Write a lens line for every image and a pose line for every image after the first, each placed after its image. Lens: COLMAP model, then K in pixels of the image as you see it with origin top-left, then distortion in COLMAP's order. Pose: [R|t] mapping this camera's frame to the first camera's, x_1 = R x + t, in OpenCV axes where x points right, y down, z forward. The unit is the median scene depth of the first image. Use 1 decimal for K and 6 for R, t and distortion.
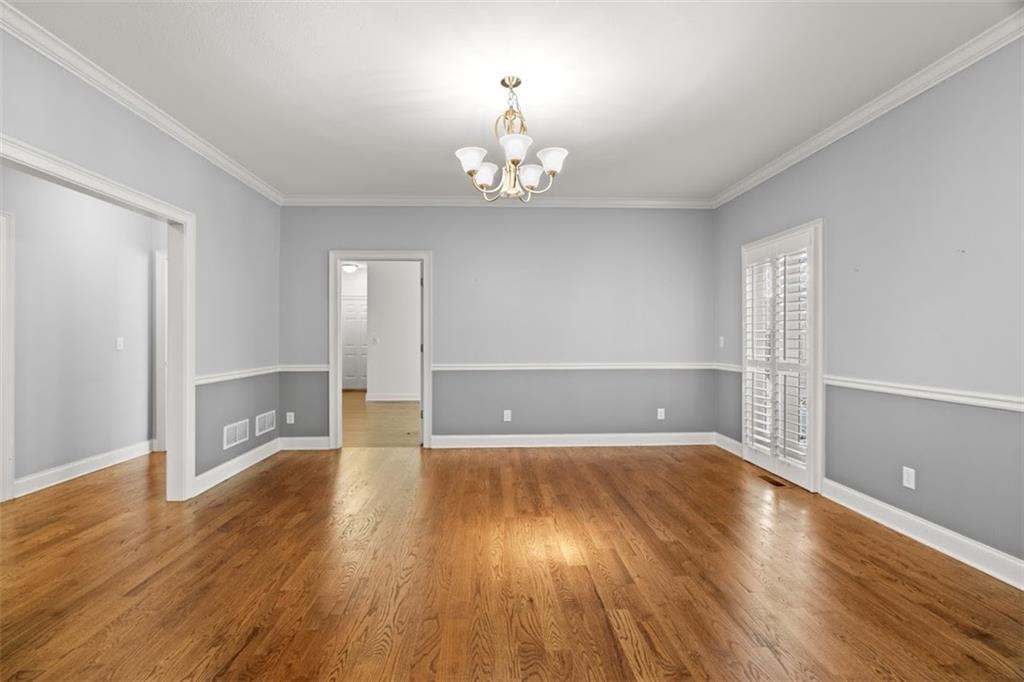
lens RADIAL K [[456.7, 0, 509.7], [0, 456.7, 341.4], [0, 0, 1]] dist [-0.005474, 0.003271]
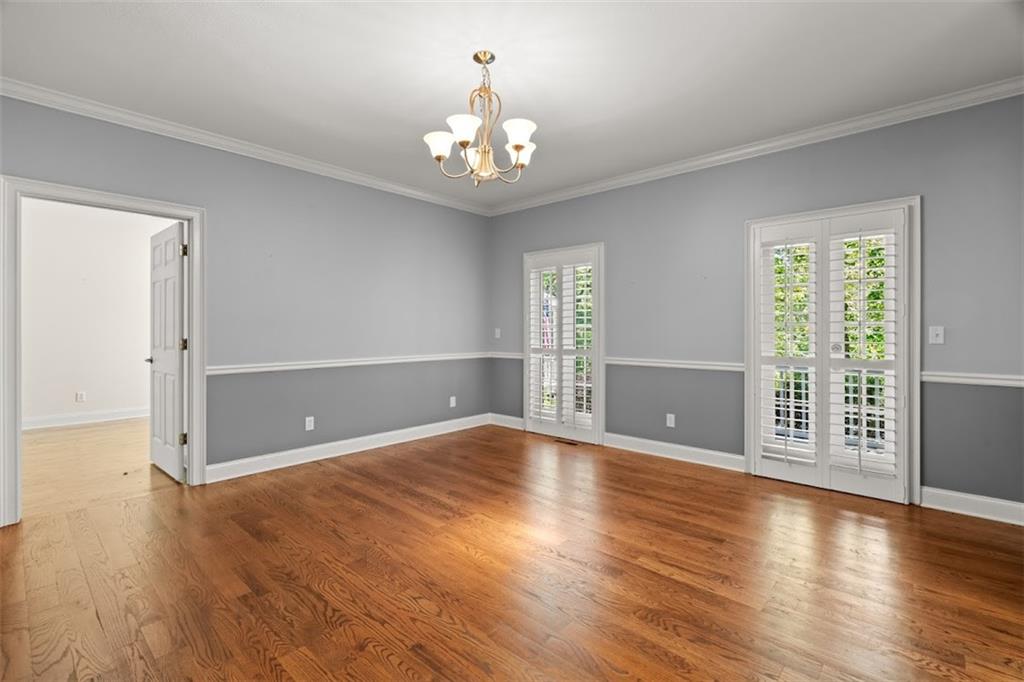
lens RADIAL K [[456.7, 0, 508.6], [0, 456.7, 333.4], [0, 0, 1]] dist [-0.005474, 0.003271]
pose [[0.713548, -0.004294, 0.700593, -0.471641], [0.005559, 0.999984, 0.000467, 0.000477], [-0.700584, 0.003561, 0.713561, 0.222592]]
